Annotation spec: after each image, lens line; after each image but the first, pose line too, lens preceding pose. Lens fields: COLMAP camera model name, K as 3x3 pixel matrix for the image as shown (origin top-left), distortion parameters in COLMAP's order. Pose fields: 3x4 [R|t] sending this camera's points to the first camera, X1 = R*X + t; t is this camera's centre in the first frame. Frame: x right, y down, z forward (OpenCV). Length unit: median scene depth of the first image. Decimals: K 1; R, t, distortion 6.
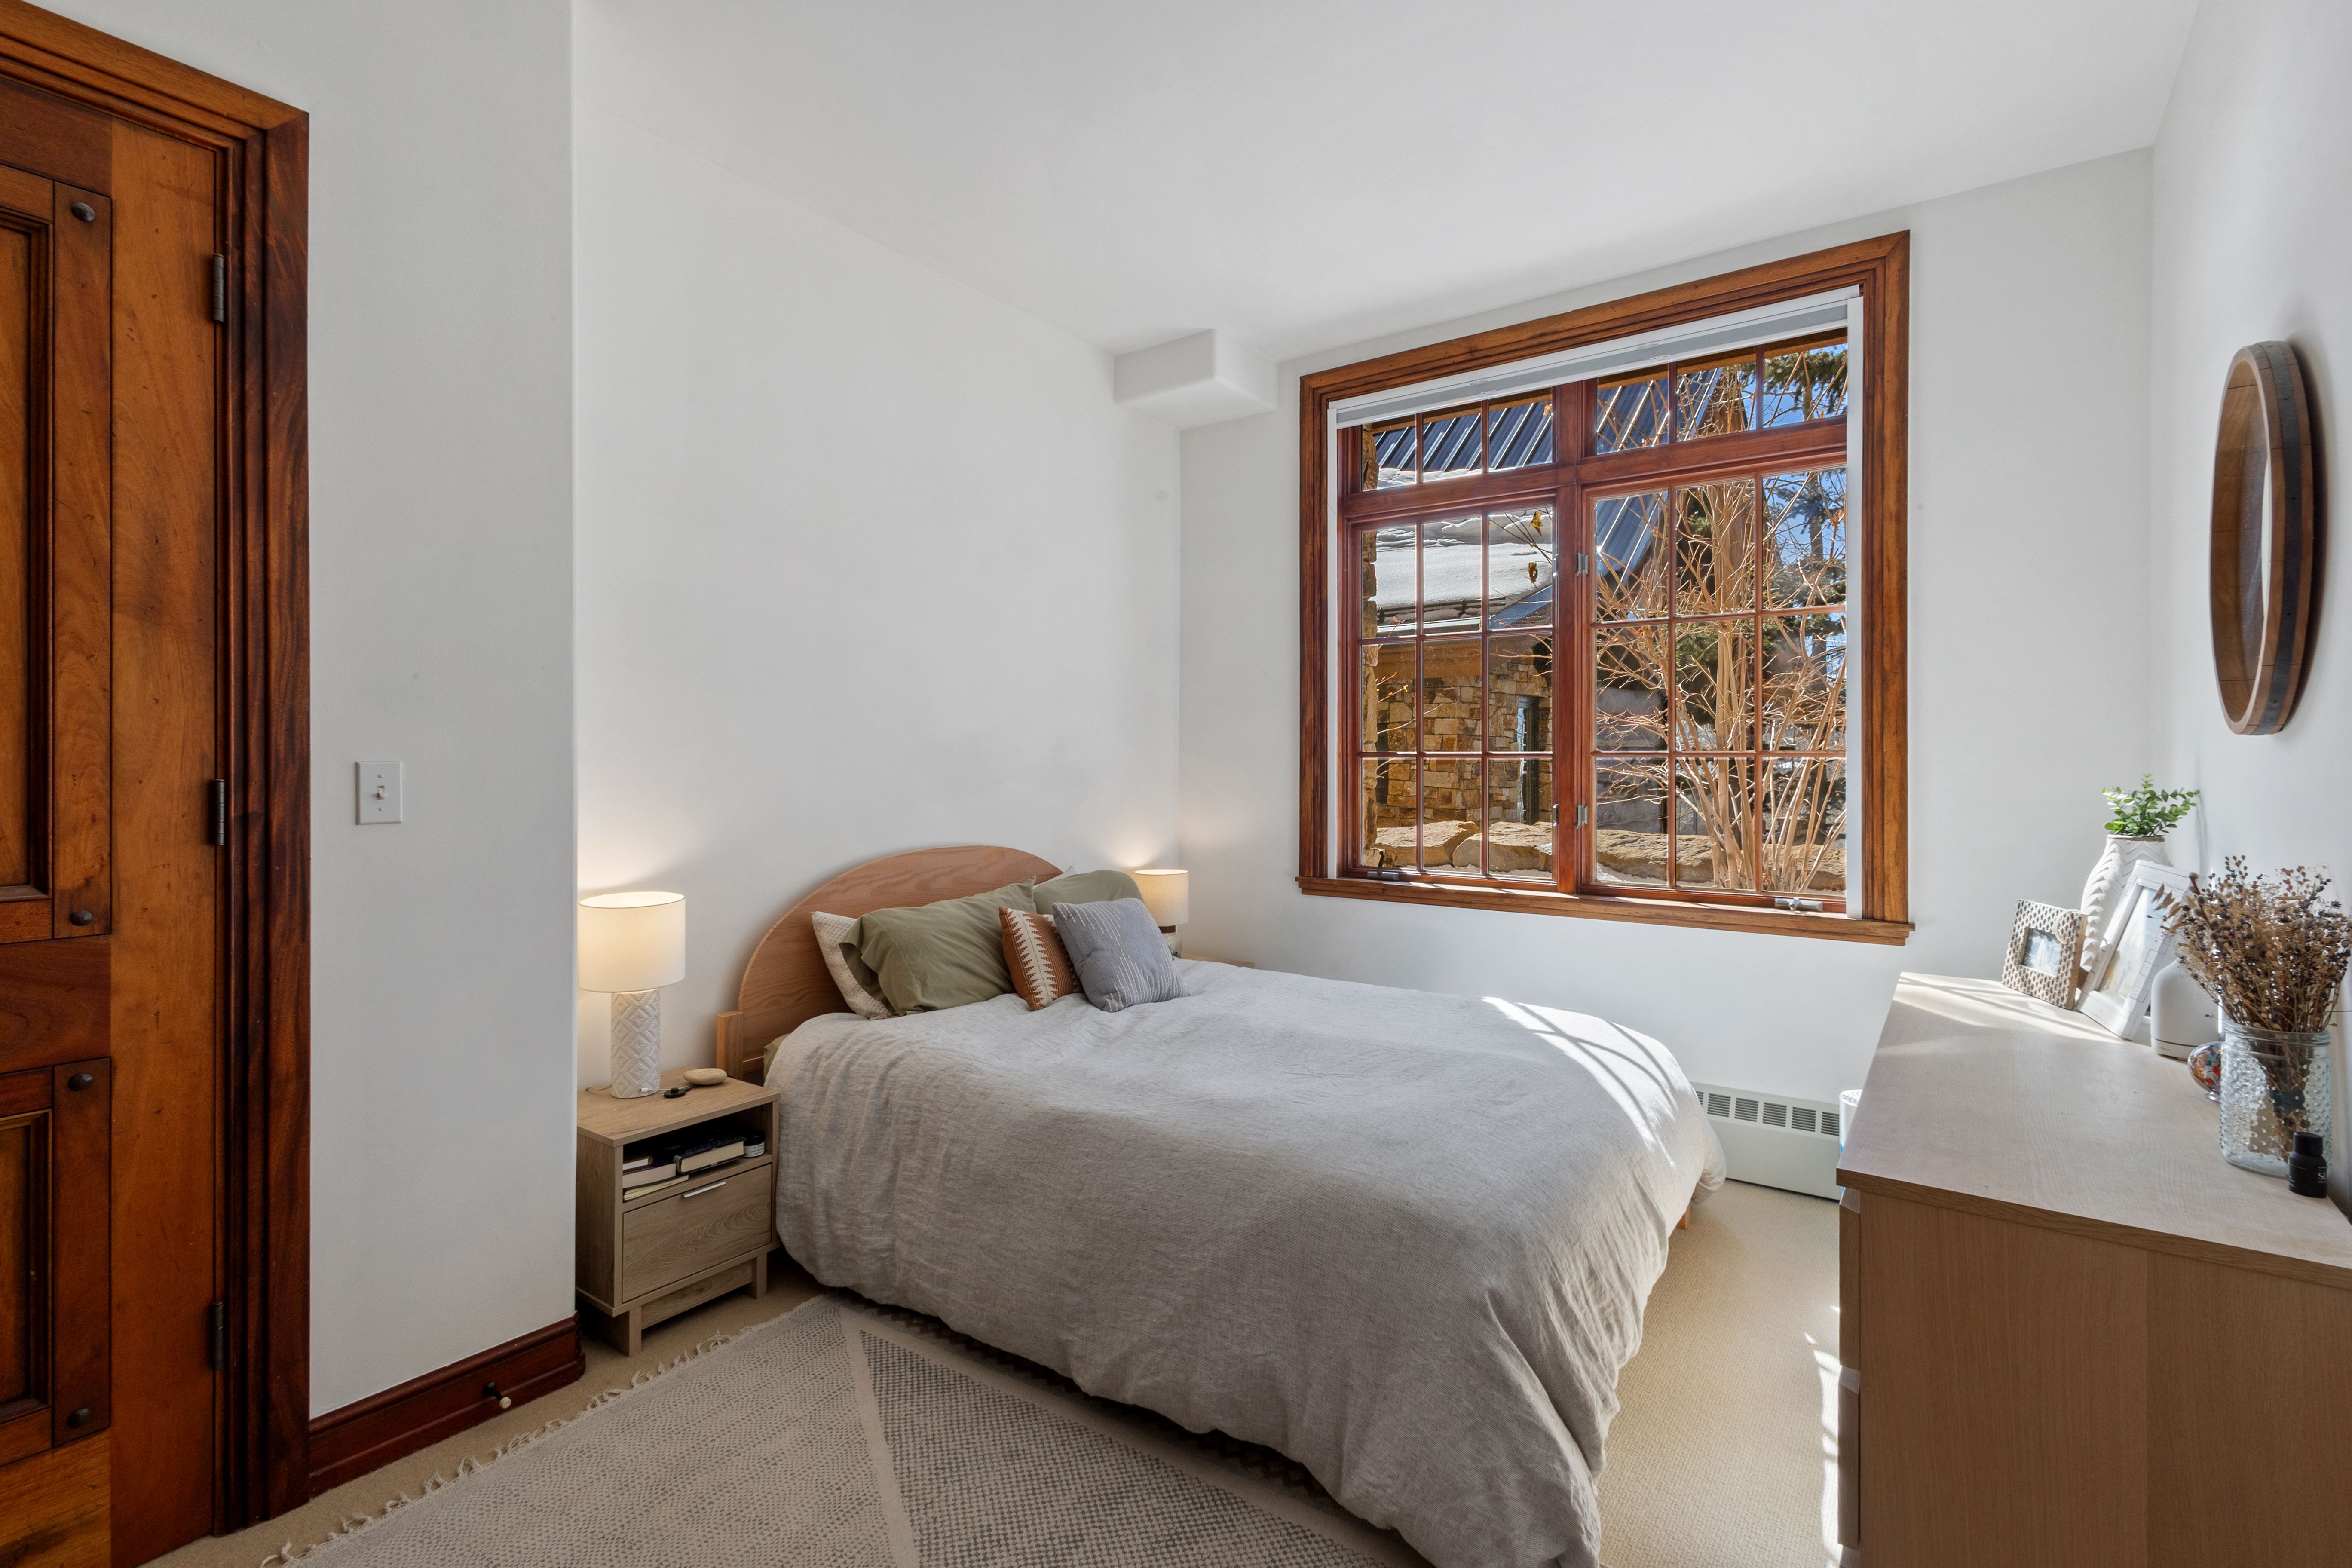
lens RADIAL K [[1092.8, 0, 1173.8], [0, 1092.8, 778.0], [0, 0, 1]] dist [0.007162, -0.001115]
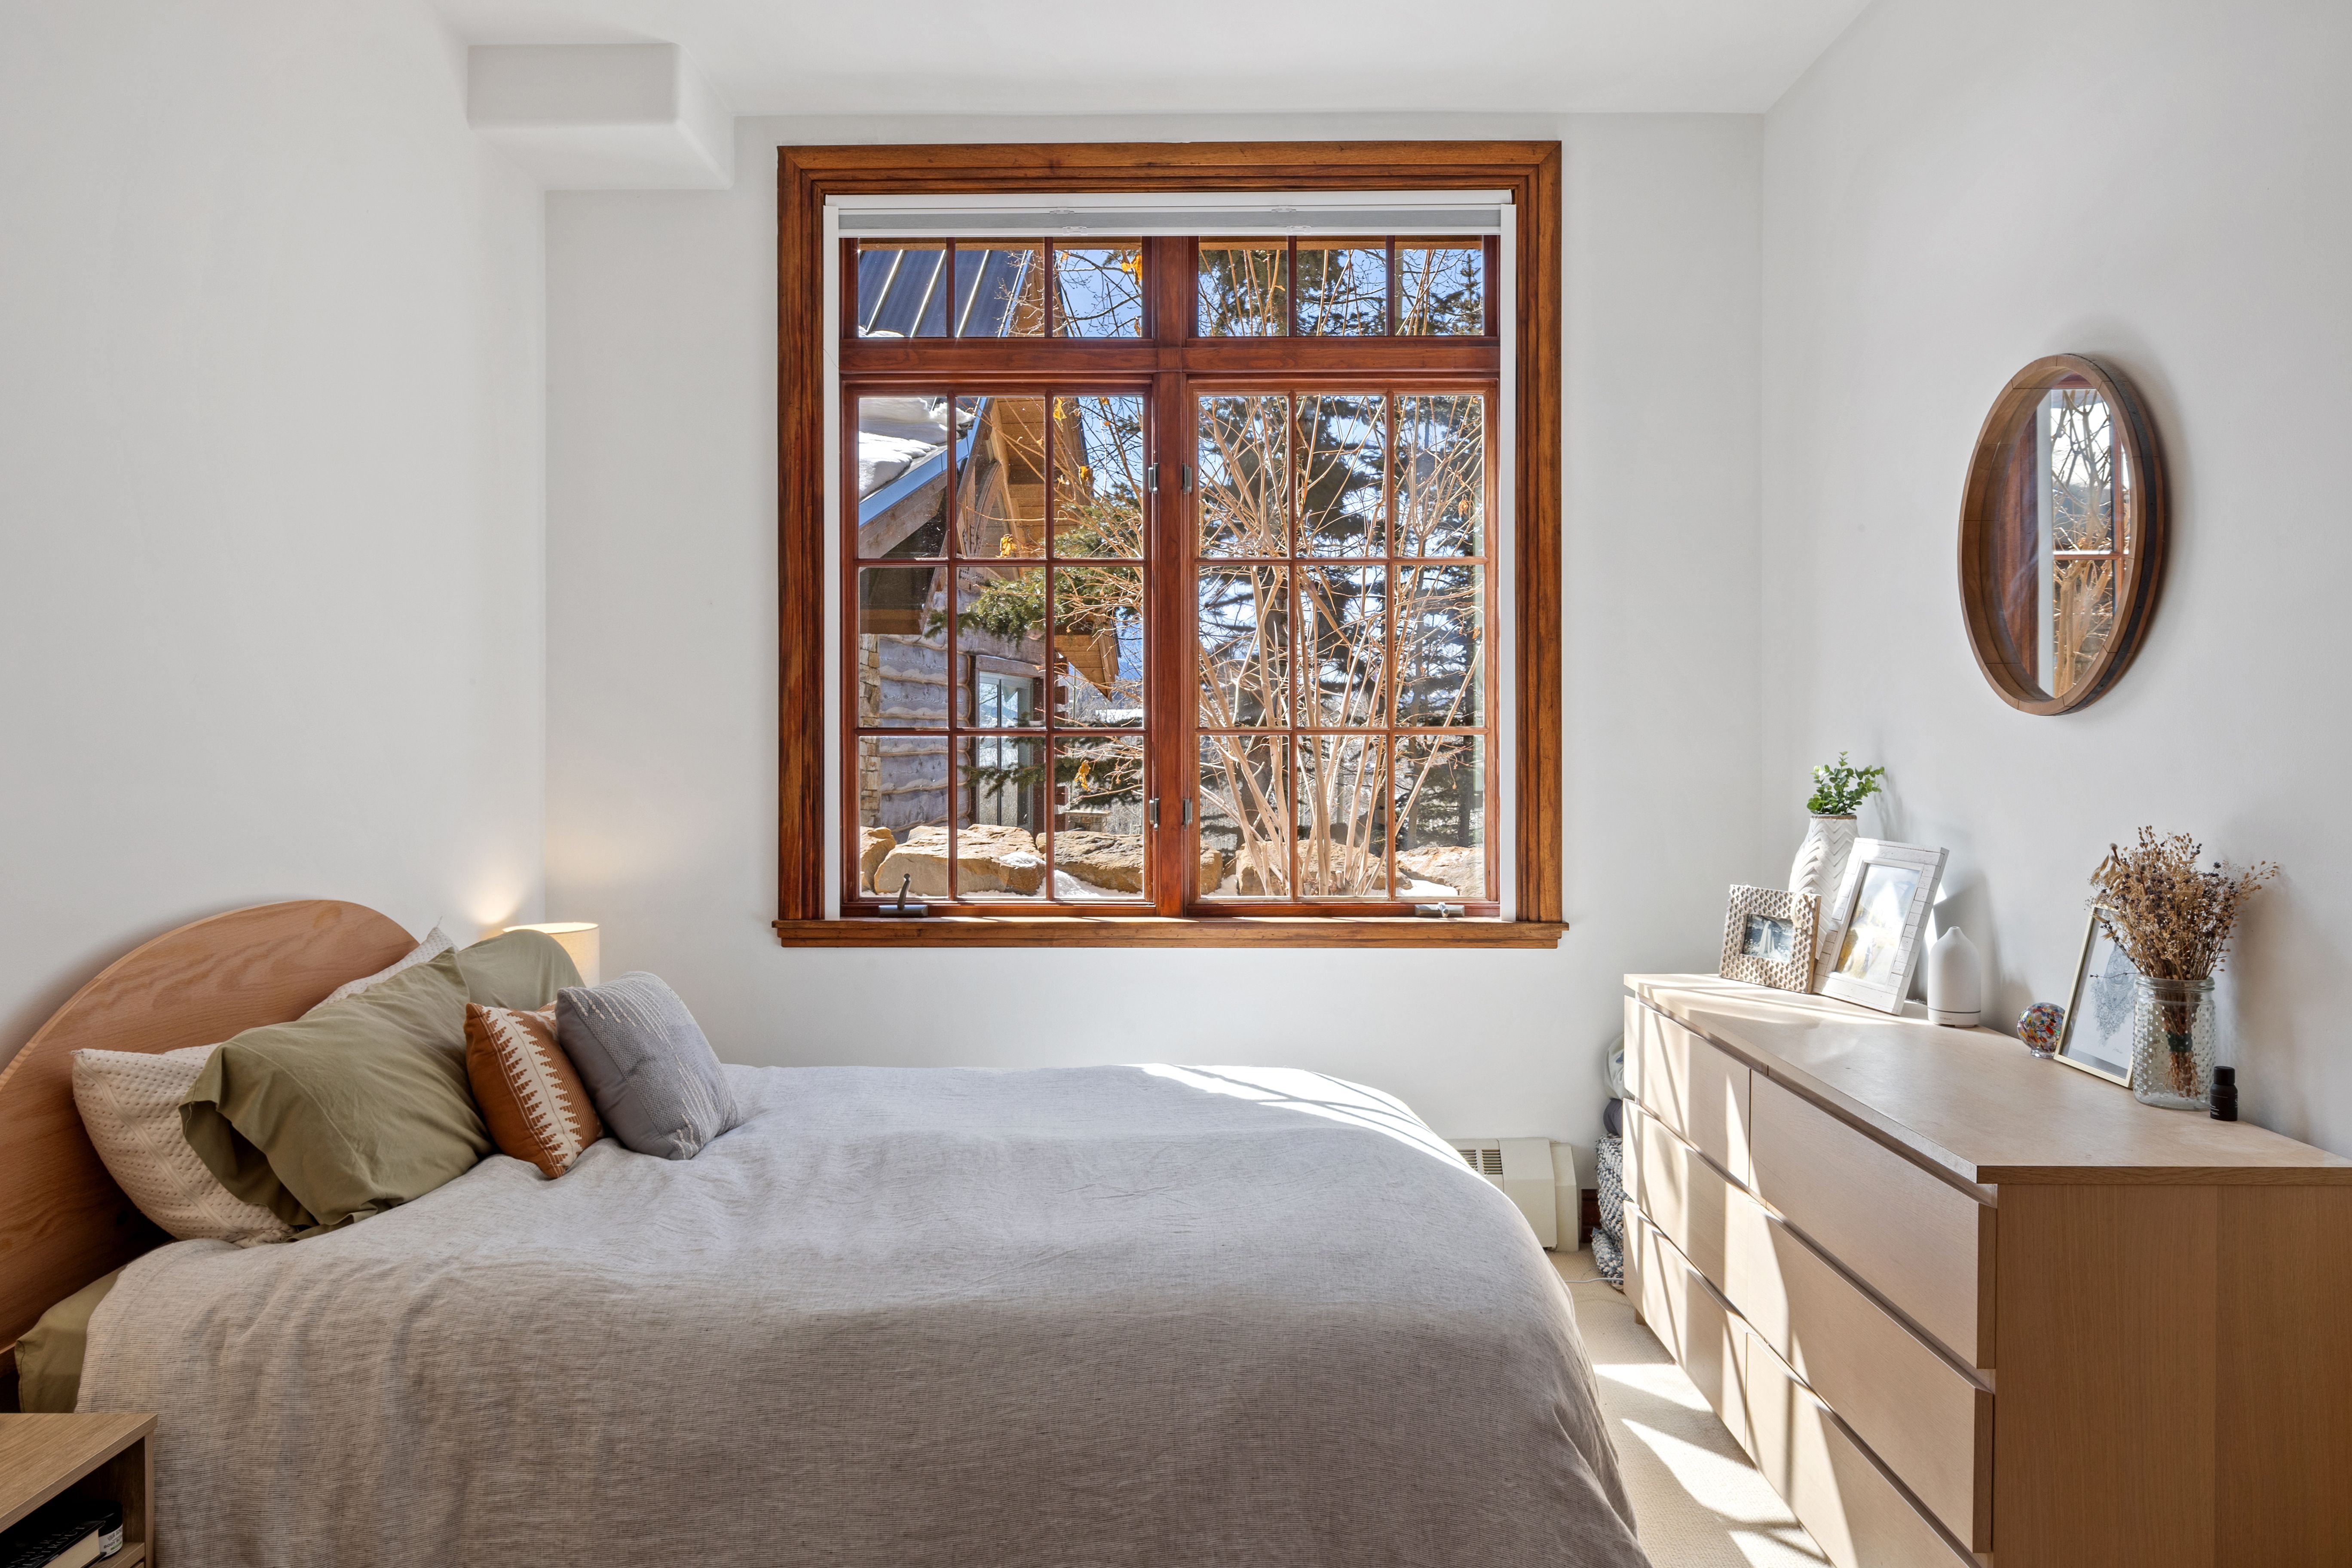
lens RADIAL K [[1624.6, 0, 1178.6], [0, 1624.6, 772.3], [0, 0, 1]] dist [-0.012859, 0.003987]
pose [[0.811409, -0.014549, 0.584298, -0.351549], [0.011545, 0.999894, 0.008866, -0.004129], [-0.584365, -0.000449, 0.811491, 0.116084]]
